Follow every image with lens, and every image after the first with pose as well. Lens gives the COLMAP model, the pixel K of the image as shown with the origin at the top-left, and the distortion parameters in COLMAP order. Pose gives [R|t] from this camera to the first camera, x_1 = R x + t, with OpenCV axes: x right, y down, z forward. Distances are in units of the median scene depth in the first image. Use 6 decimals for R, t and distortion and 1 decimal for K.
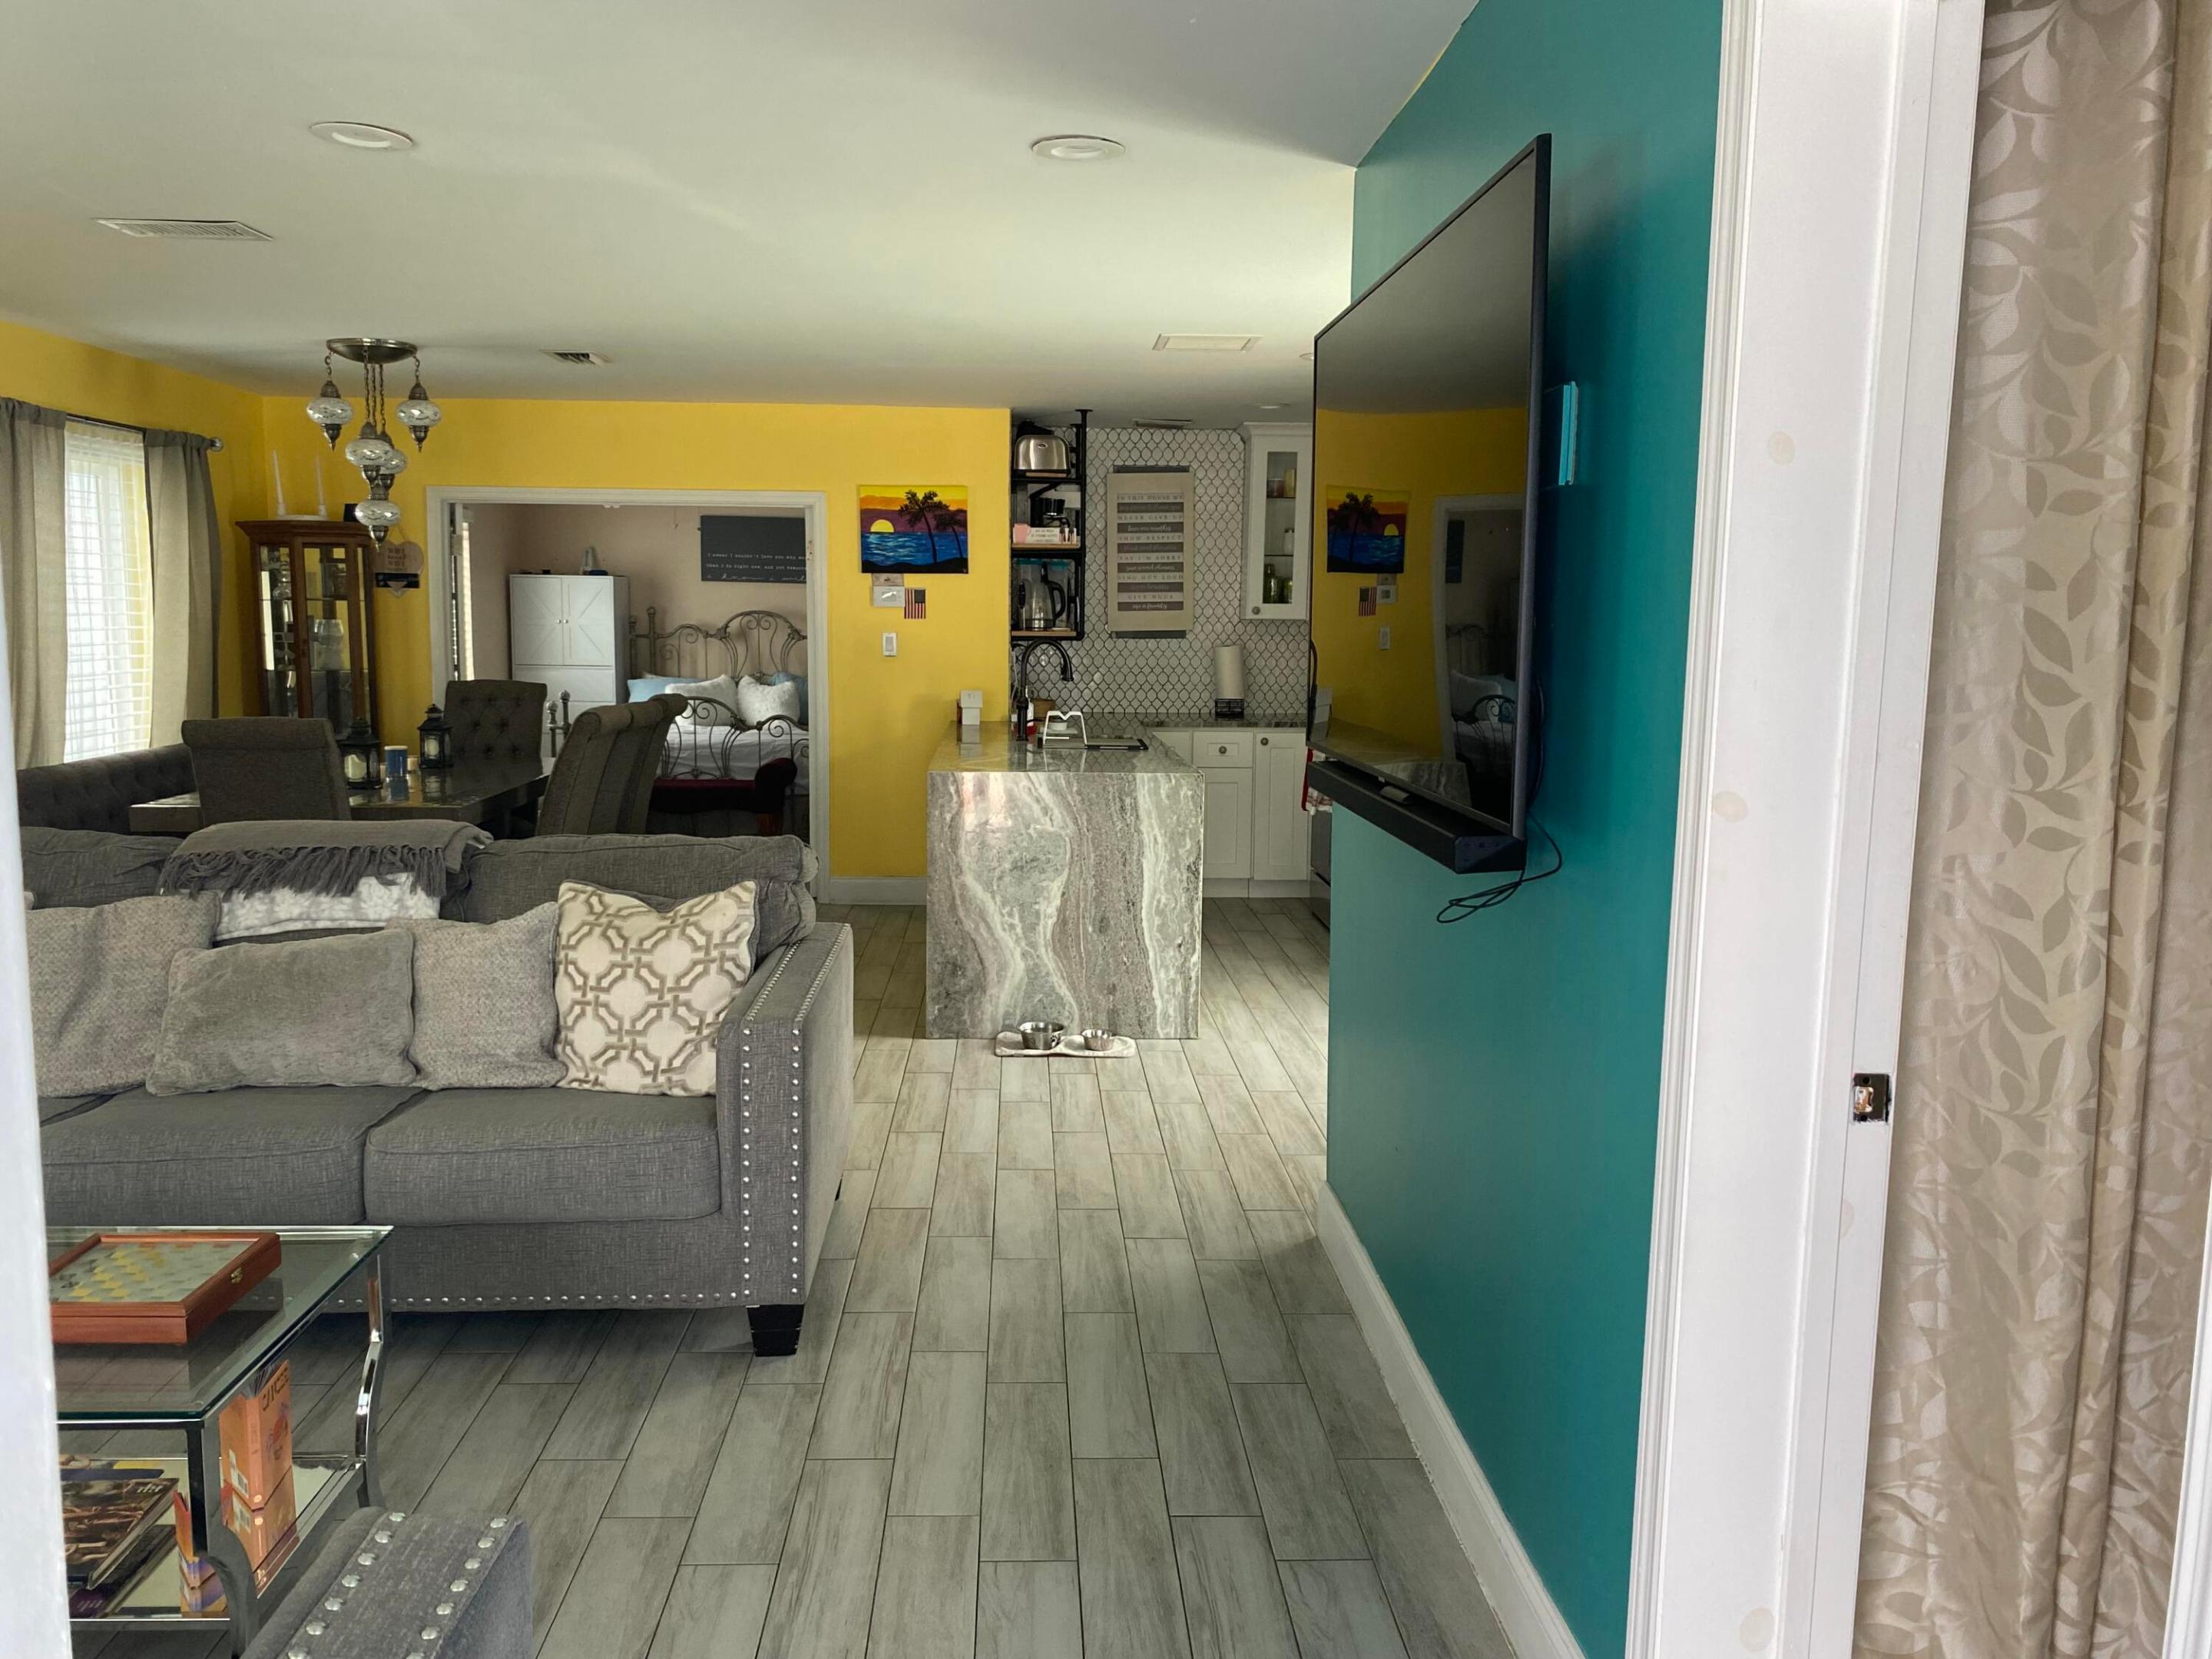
lens RADIAL K [[1678.8, 0, 1110.0], [0, 1678.8, 841.4], [0, 0, 1]] dist [0.001106, -0.006388]
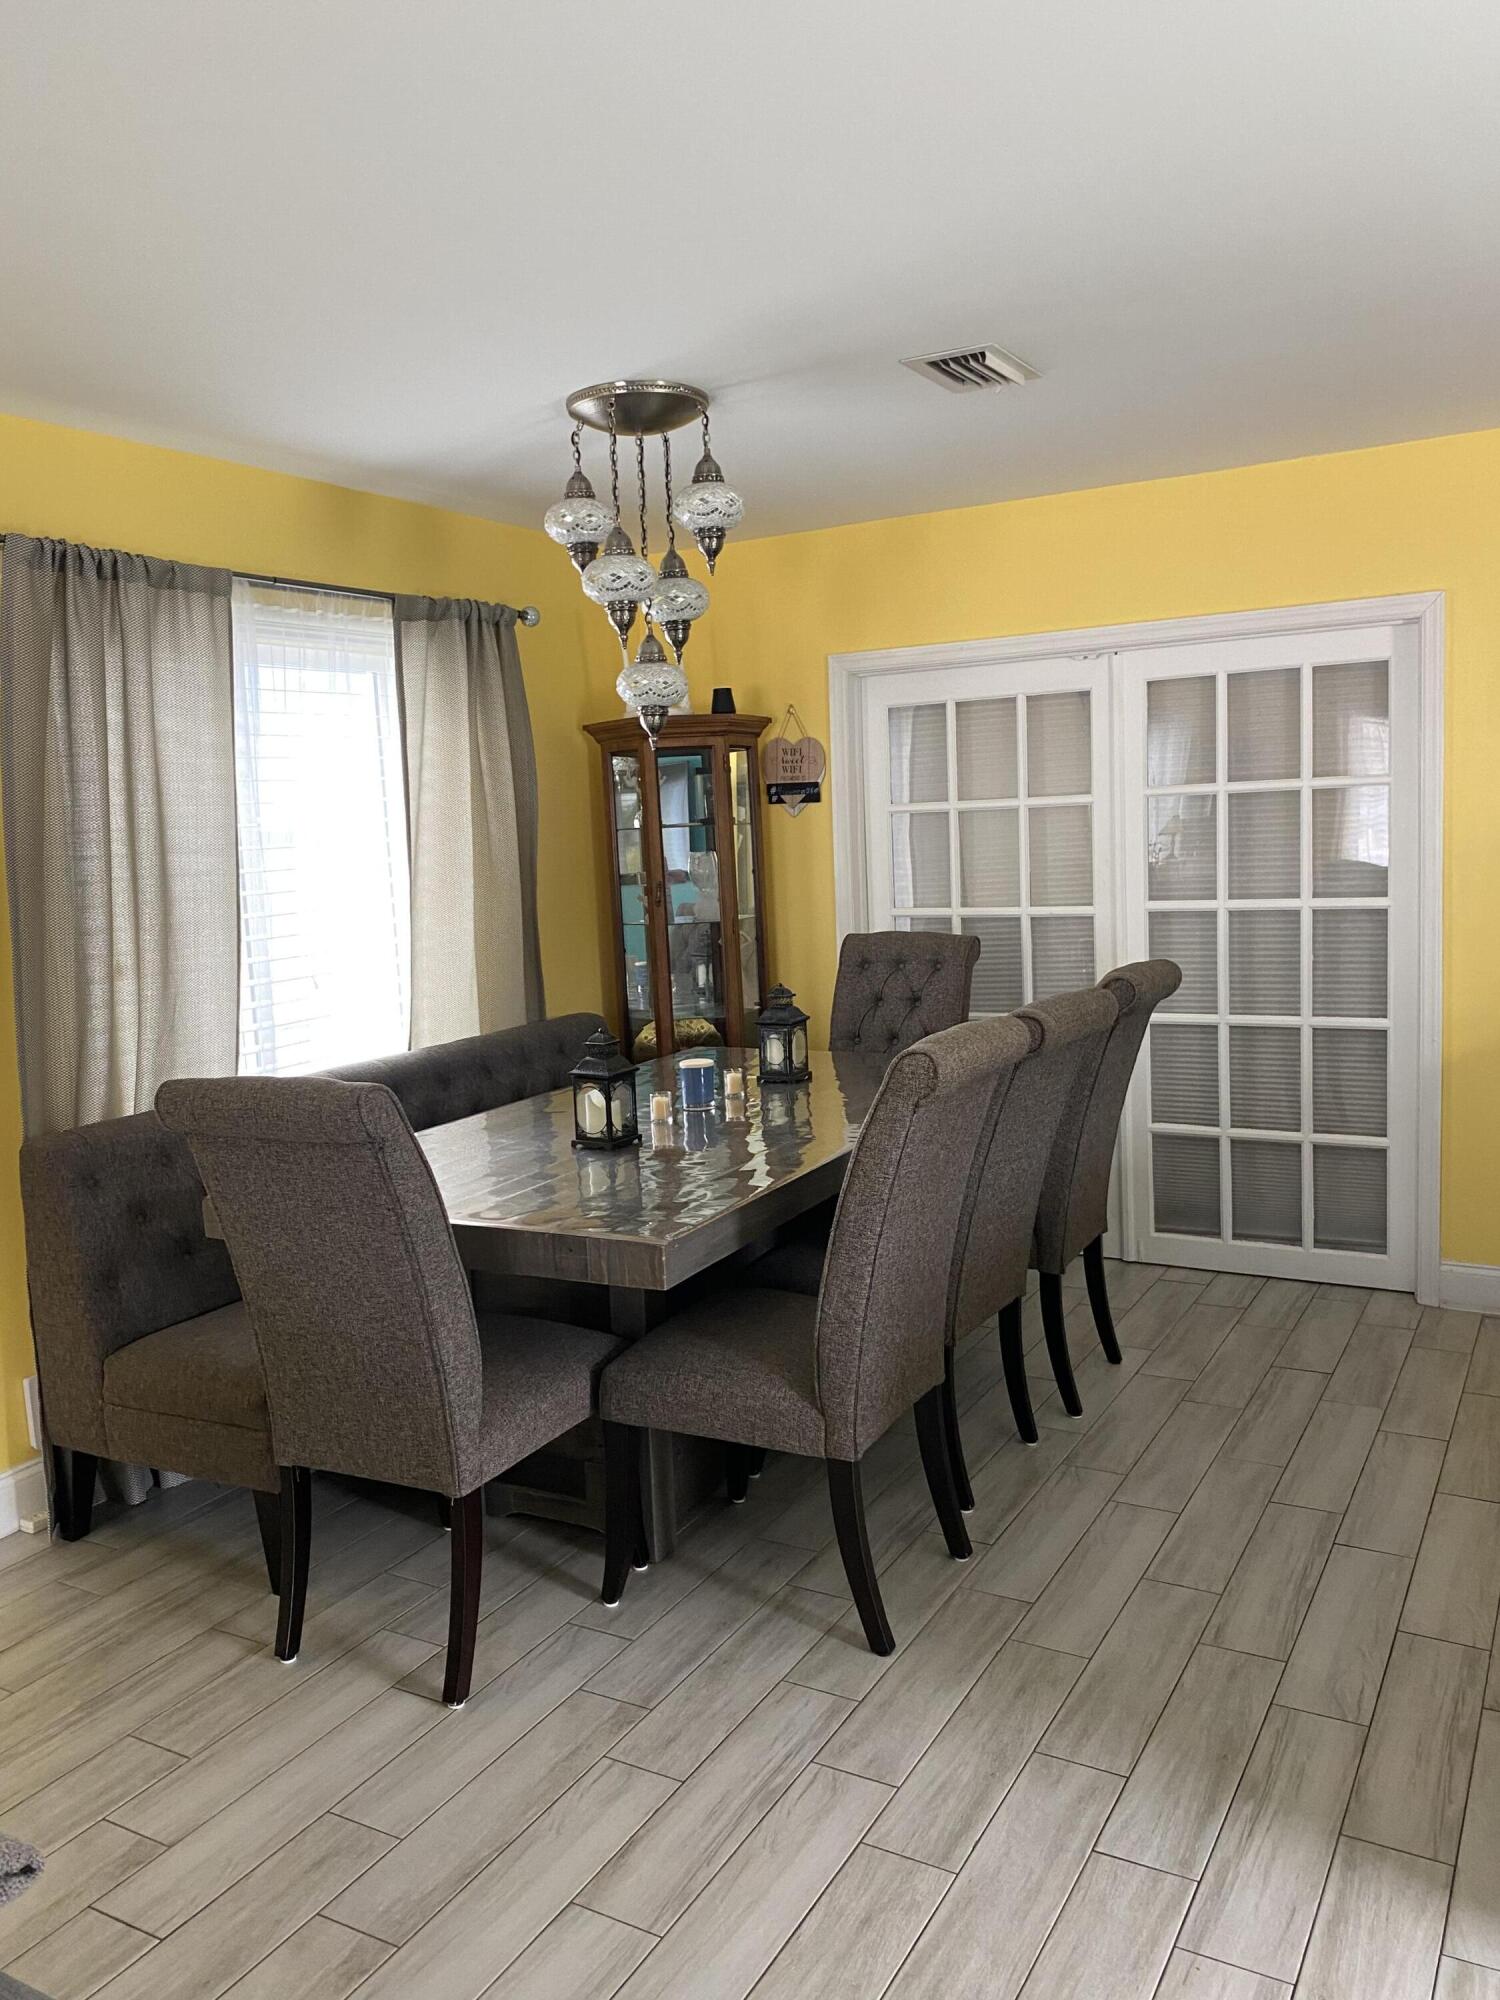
lens RADIAL K [[1500.7, 0, 800.1], [0, 1500.7, 993.2], [0, 0, 1]] dist [0.048754, -0.076663]
pose [[0.851964, 0.010434, -0.523496, -0.085645], [-0.016481, 0.999840, -0.006893, -0.065546], [0.523341, 0.014500, 0.852000, 0.456168]]
